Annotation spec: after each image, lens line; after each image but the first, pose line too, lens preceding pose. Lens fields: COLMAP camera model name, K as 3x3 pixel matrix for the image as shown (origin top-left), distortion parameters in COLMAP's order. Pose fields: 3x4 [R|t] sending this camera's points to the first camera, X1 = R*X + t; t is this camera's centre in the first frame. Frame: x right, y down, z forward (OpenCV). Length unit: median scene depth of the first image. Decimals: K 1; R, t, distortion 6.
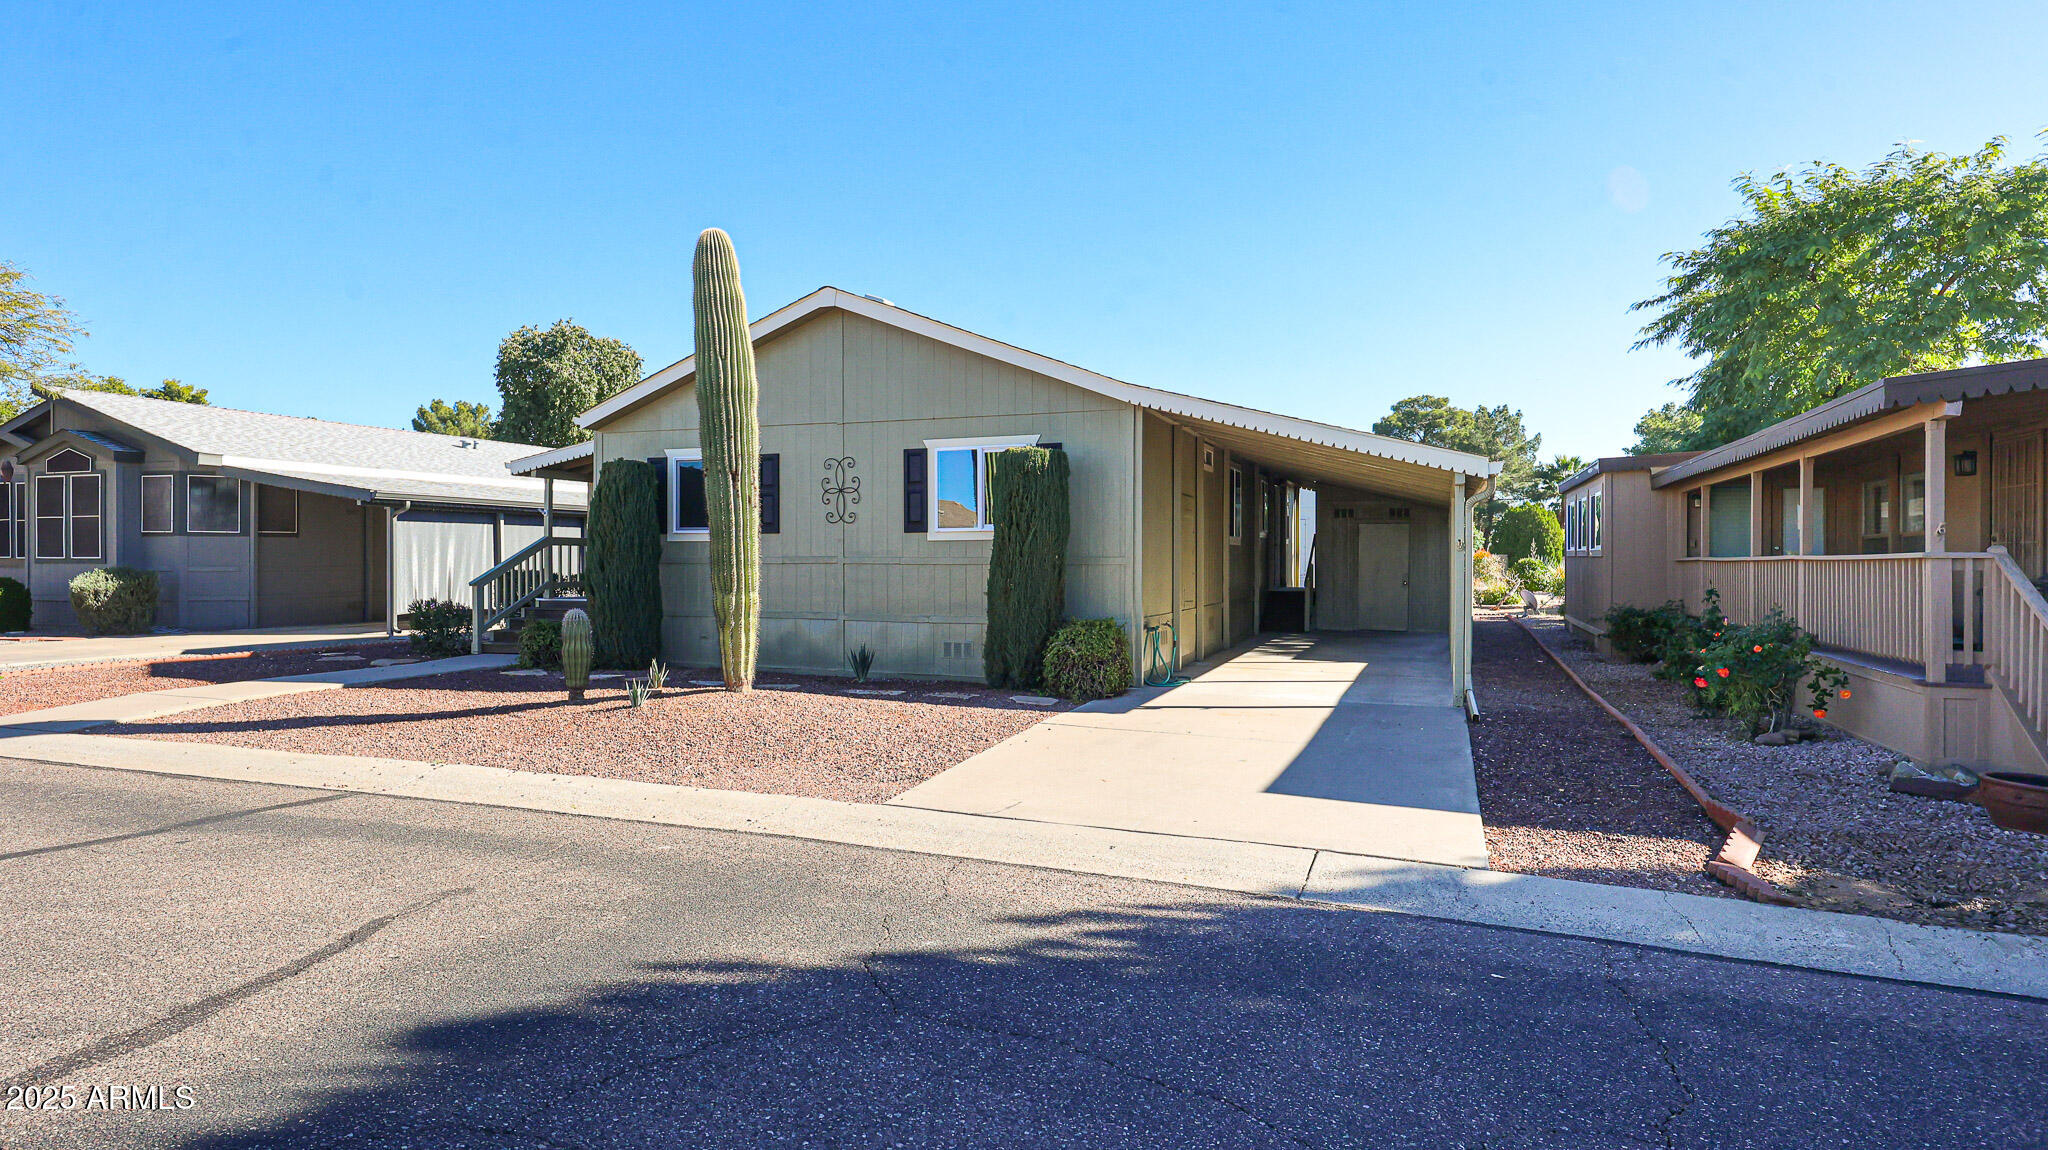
lens RADIAL K [[1138.1, 0, 1013.4], [0, 1138.1, 565.1], [0, 0, 1]] dist [-0.001768, 0.000009]
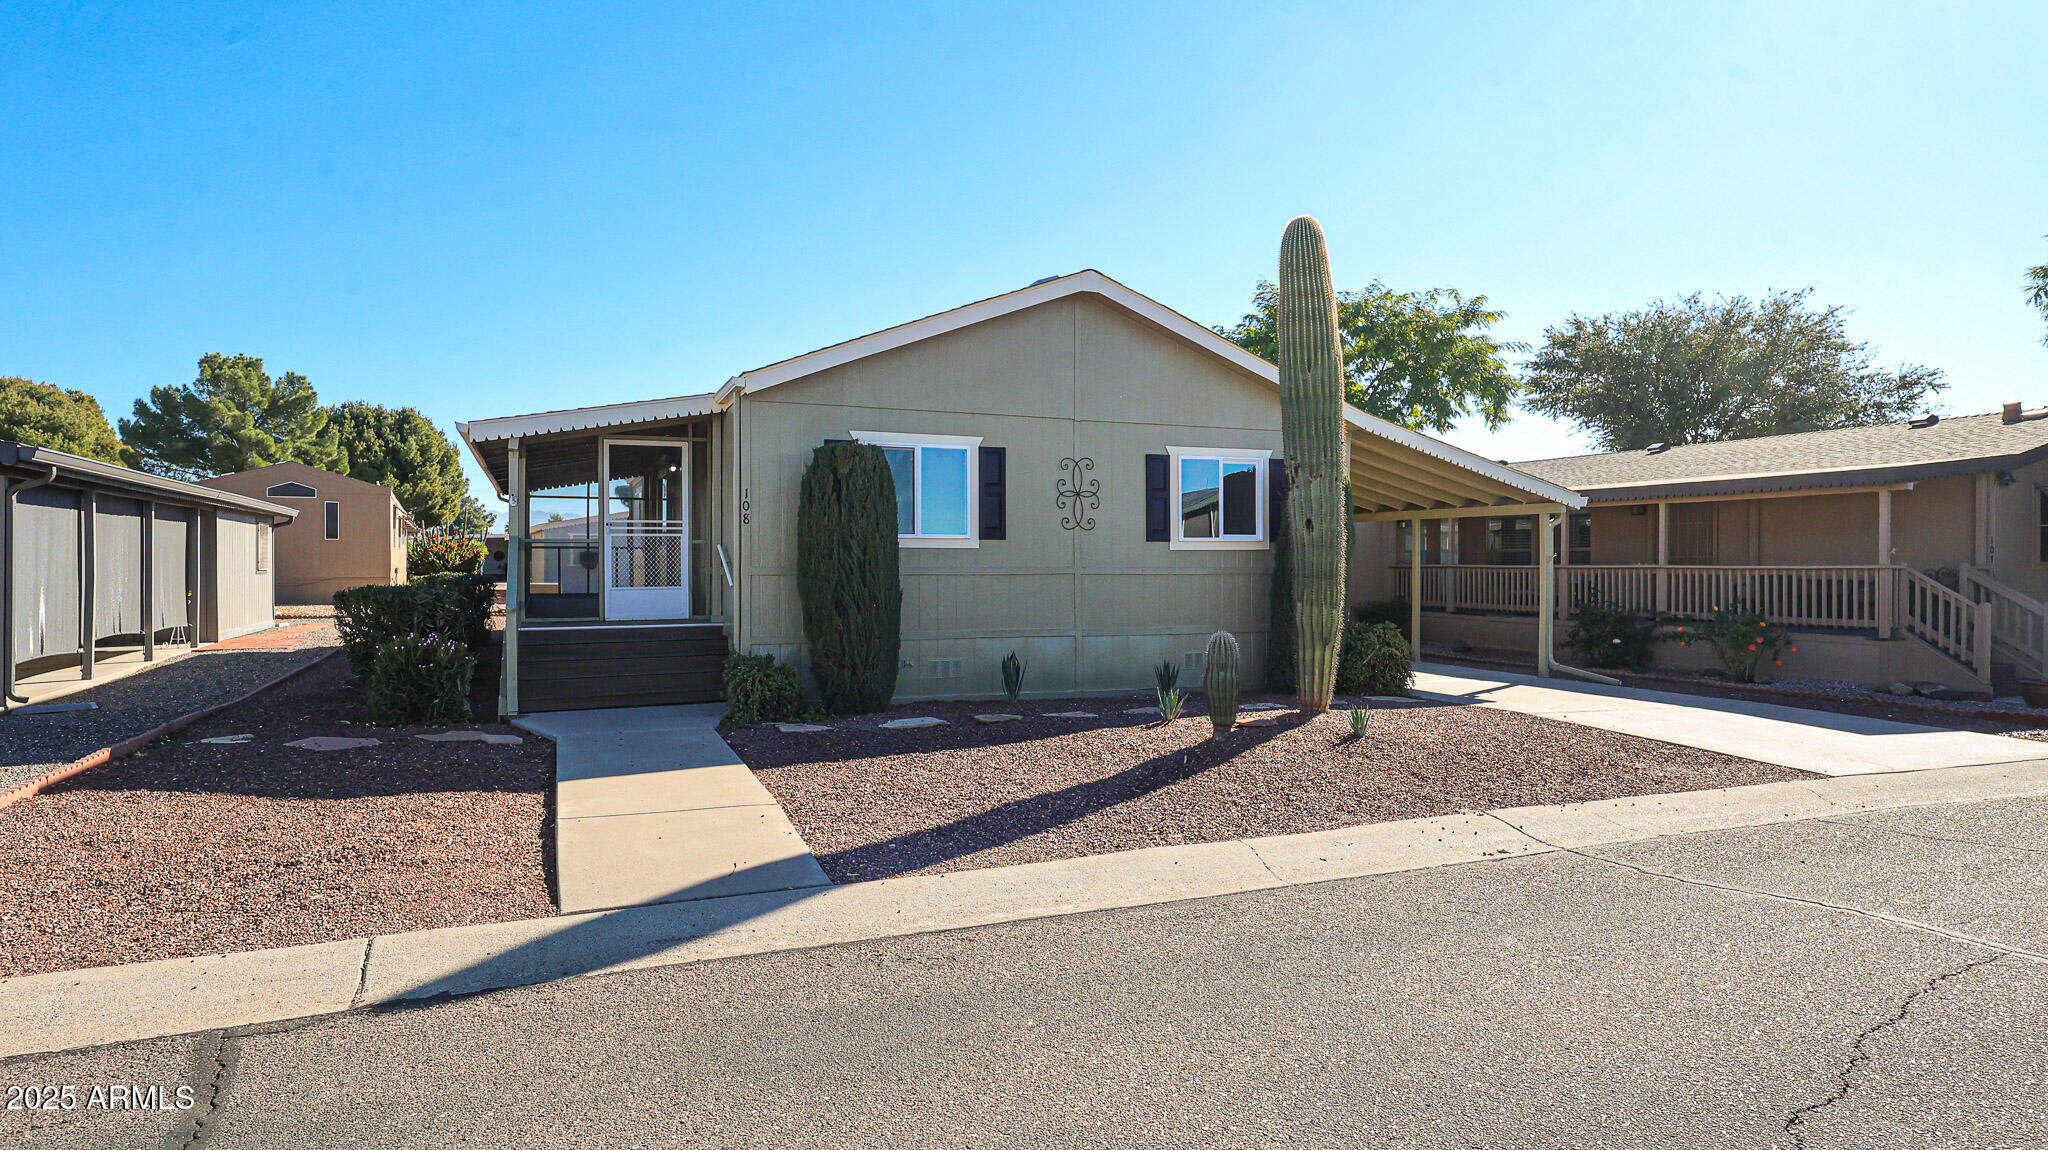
lens RADIAL K [[1138.1, 0, 1013.4], [0, 1138.1, 565.1], [0, 0, 1]] dist [-0.001768, 0.000009]
pose [[0.728201, -0.006522, 0.685332, -0.837300], [0.003264, 0.999976, 0.006048, -0.014551], [-0.685356, -0.002167, 0.728205, 0.380538]]
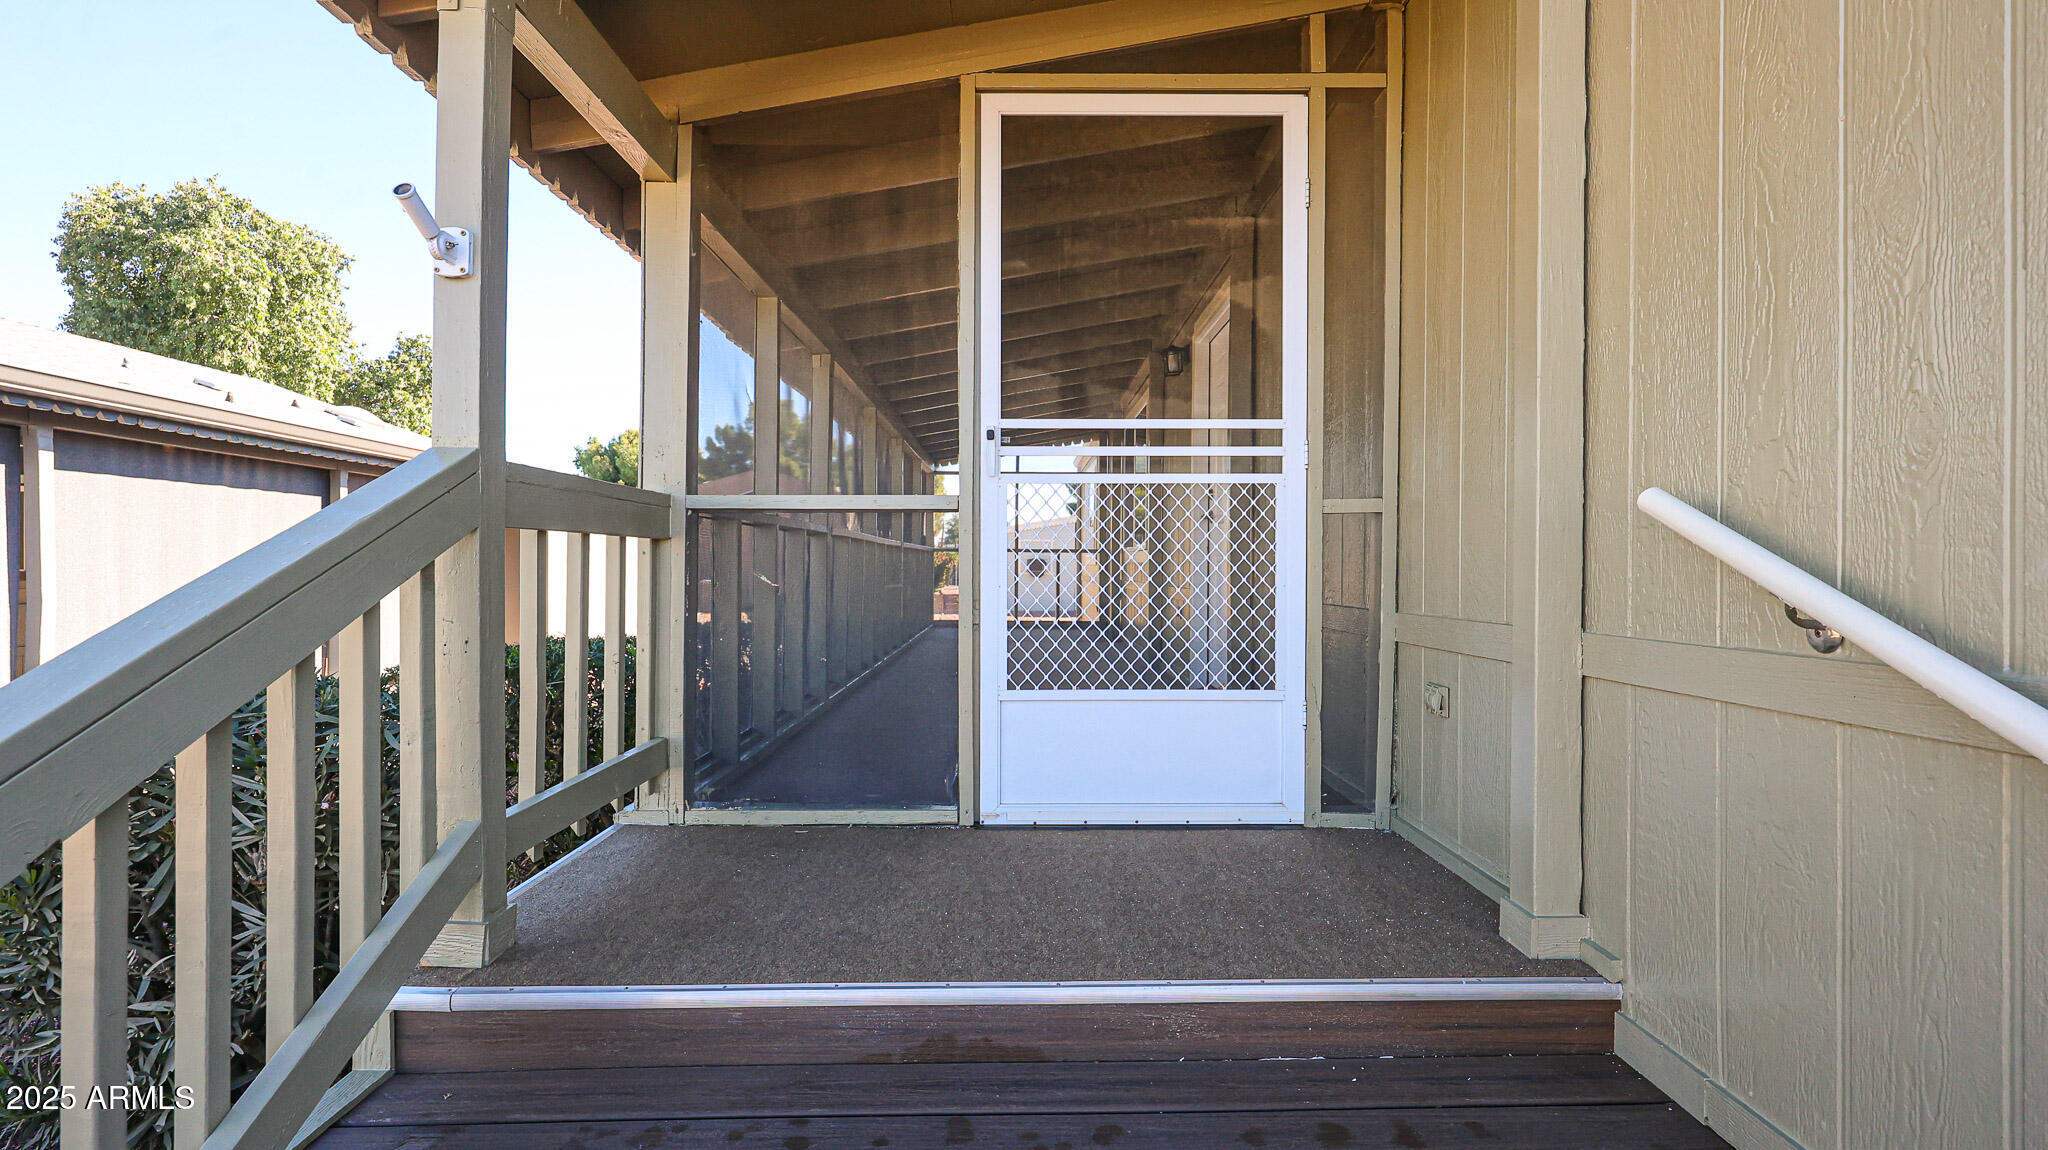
lens RADIAL K [[934.5, 0, 1029.1], [0, 934.5, 563.6], [0, 0, 1]] dist [-0.000110, 0.000044]
pose [[0.929655, 0.003198, 0.368419, -0.501653], [-0.002448, 0.999994, -0.002503, -0.016937], [-0.368424, 0.001425, 0.929657, 1.111549]]
